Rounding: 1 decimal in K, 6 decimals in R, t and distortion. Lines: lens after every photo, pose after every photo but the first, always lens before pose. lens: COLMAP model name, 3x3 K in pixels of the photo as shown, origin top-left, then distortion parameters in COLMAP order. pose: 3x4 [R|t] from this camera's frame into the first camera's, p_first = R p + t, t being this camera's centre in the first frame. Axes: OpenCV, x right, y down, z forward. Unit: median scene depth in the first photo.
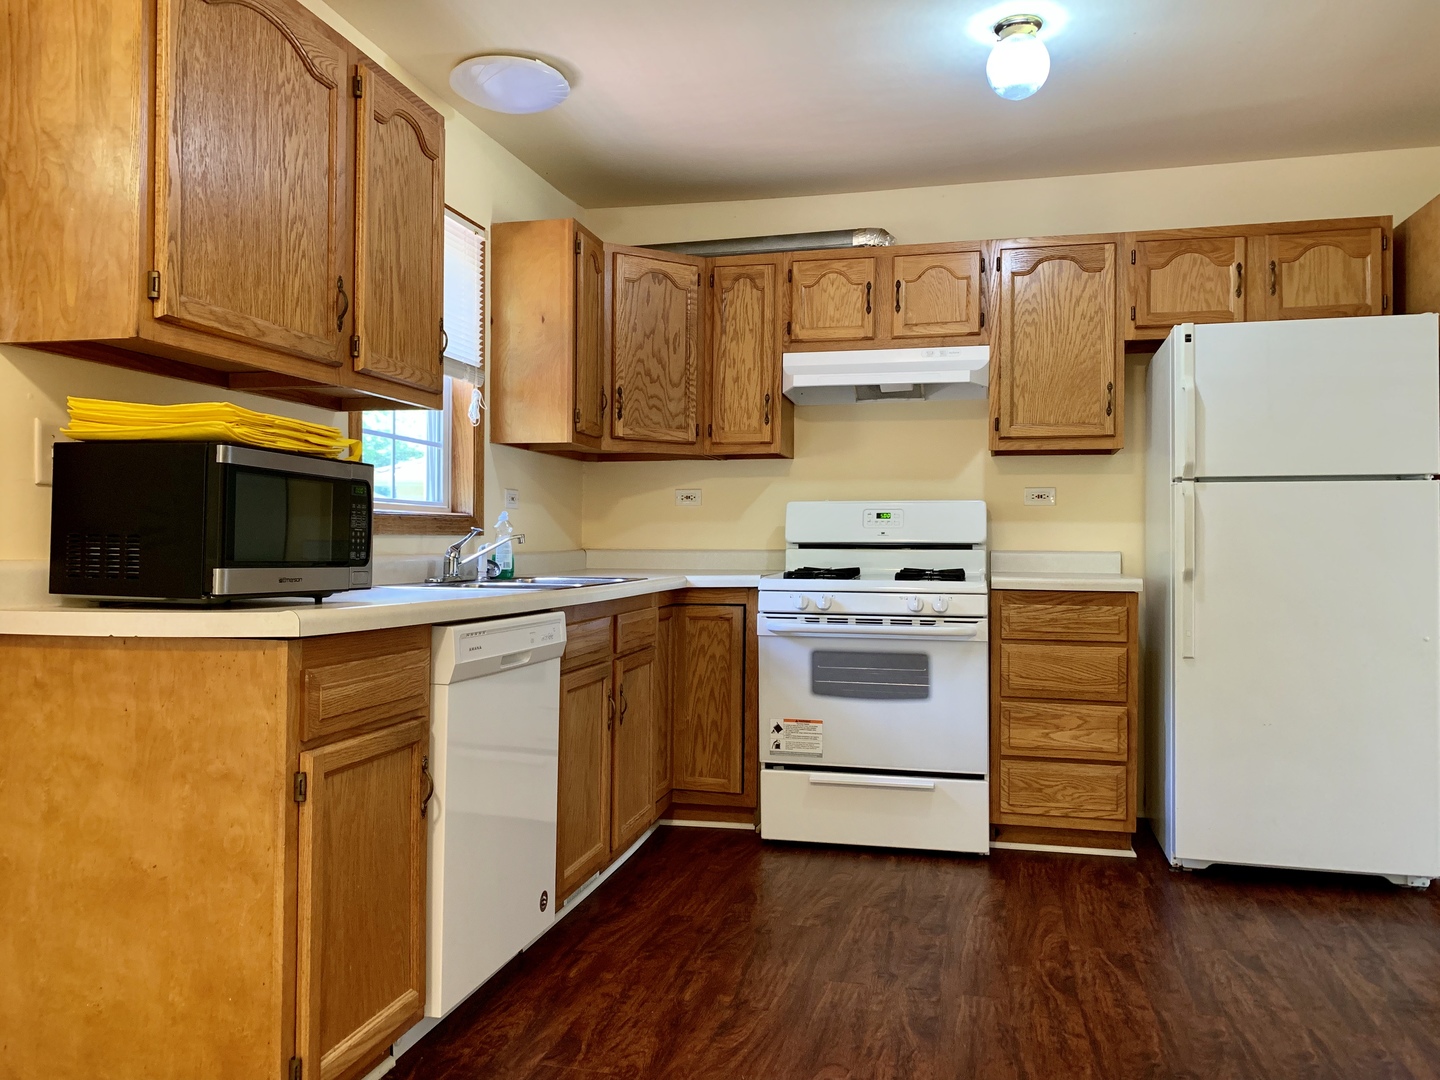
lens RADIAL K [[1093.8, 0, 721.2], [0, 1093.8, 533.6], [0, 0, 1]] dist [0.021208, -0.028109]
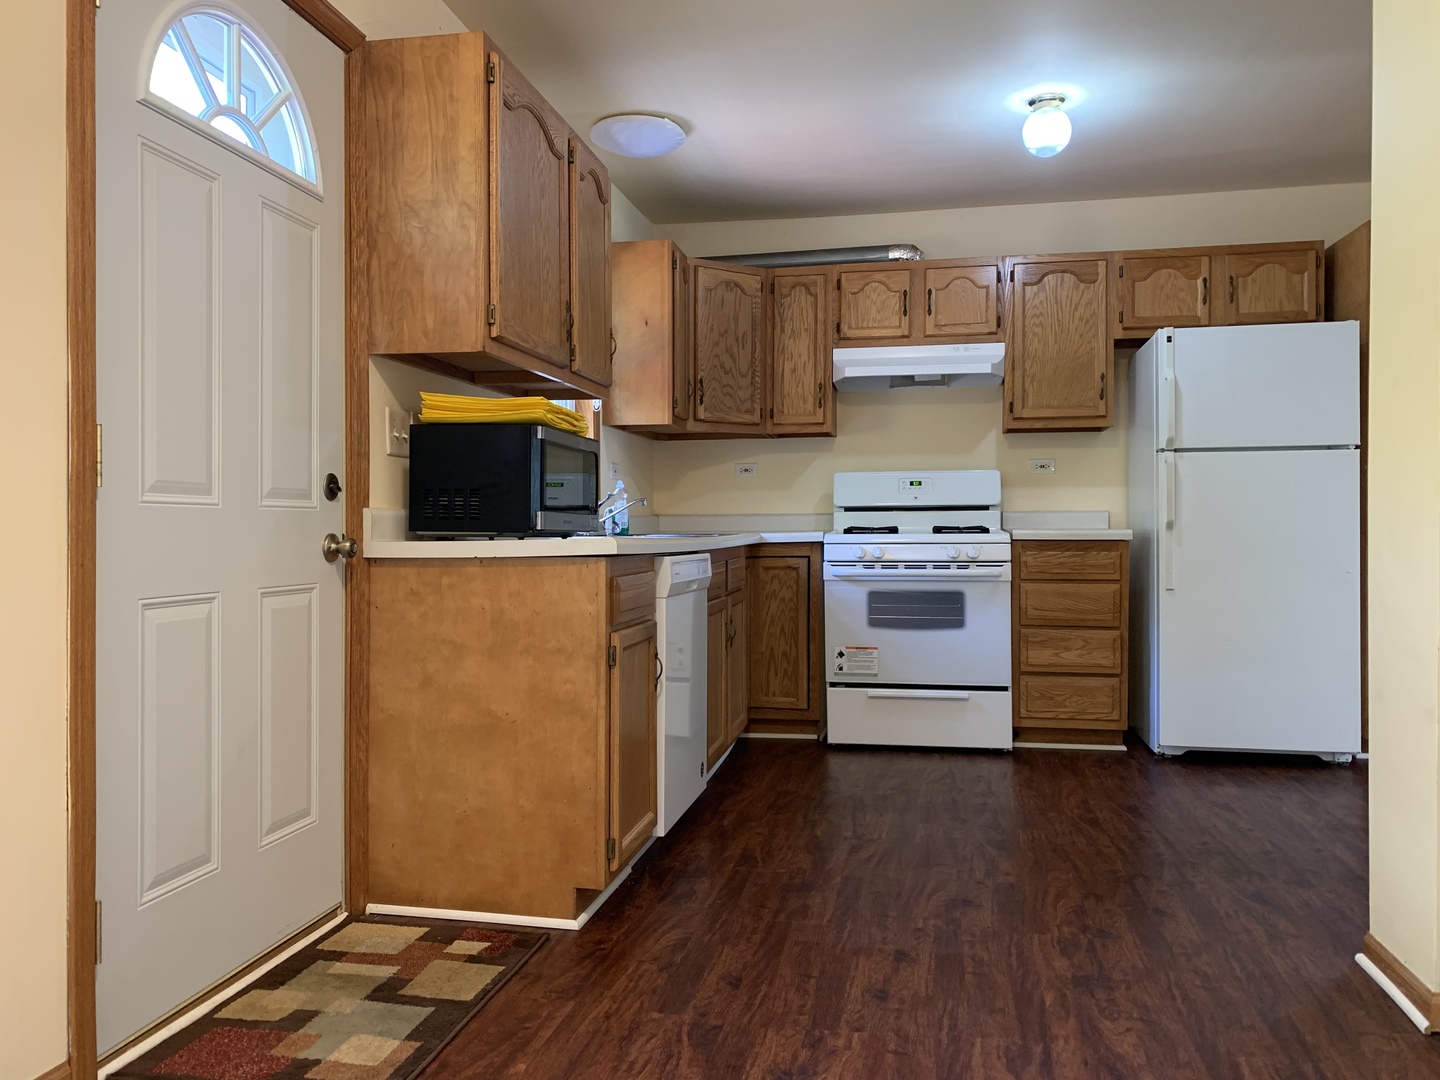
lens RADIAL K [[1093.8, 0, 720.8], [0, 1093.8, 538.6], [0, 0, 1]] dist [0.021208, -0.028109]
pose [[0.998604, -0.010268, 0.051807, -0.162596], [0.009205, 0.999743, 0.020702, 0.022159], [-0.052007, -0.020196, 0.998442, -0.249815]]
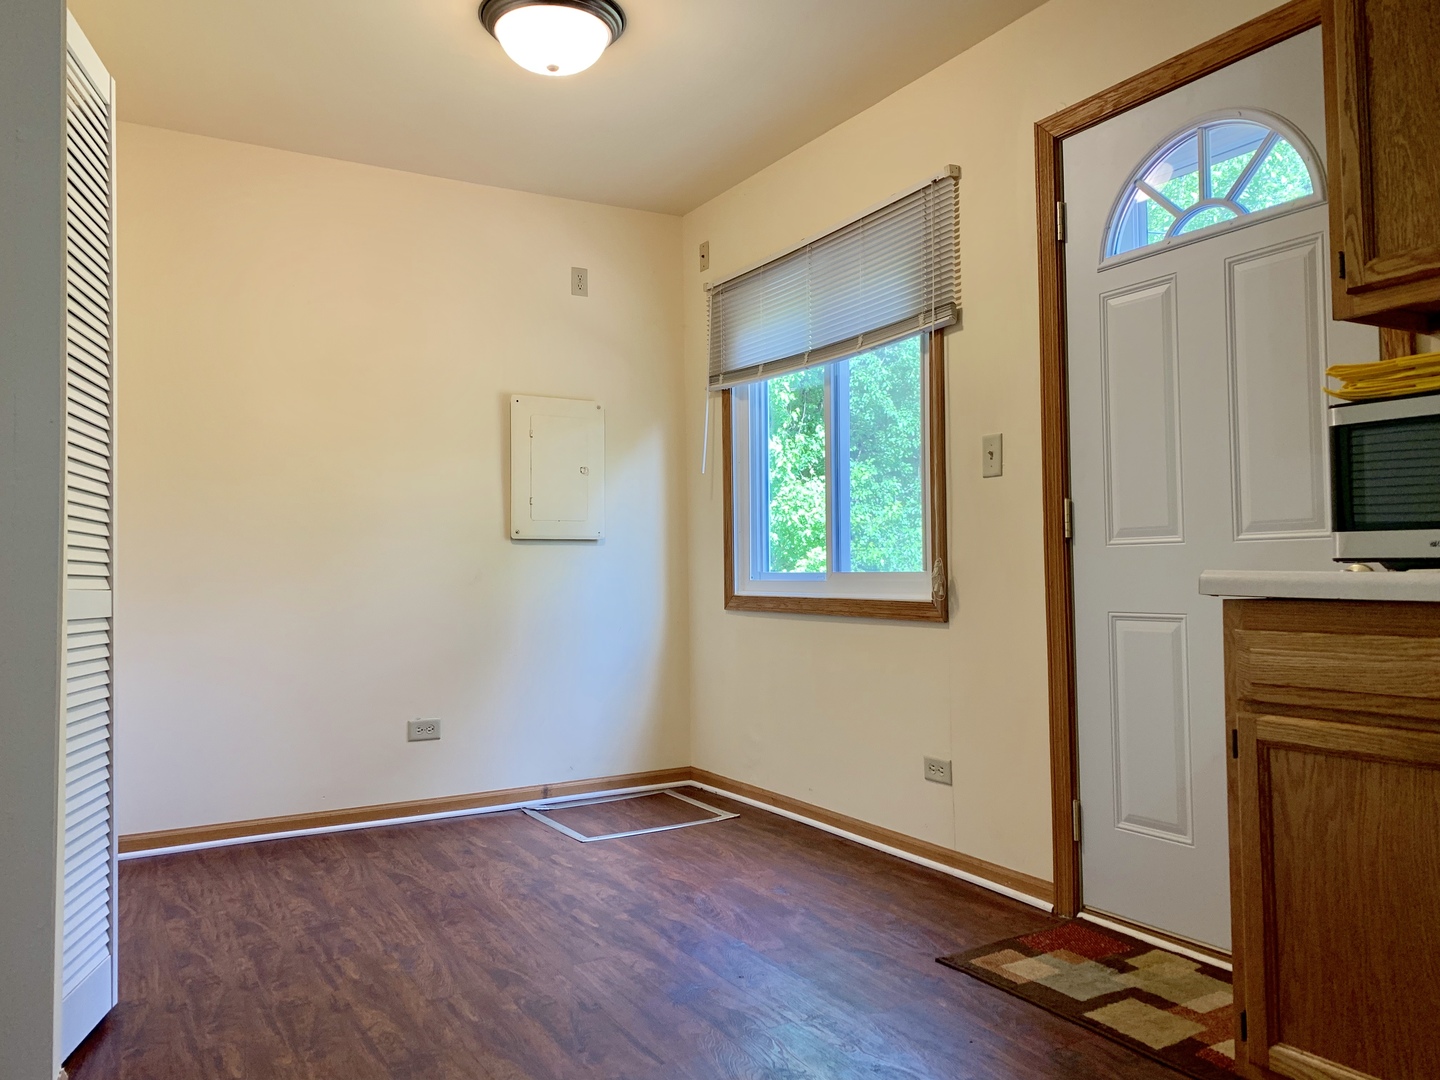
lens RADIAL K [[1093.8, 0, 719.2], [0, 1093.8, 543.3], [0, 0, 1]] dist [0.021208, -0.028109]
pose [[-0.721398, -0.021174, -0.692197, 0.354589], [0.013505, 0.998912, -0.044630, 0.044022], [0.692389, -0.041544, -0.720327, 0.740757]]
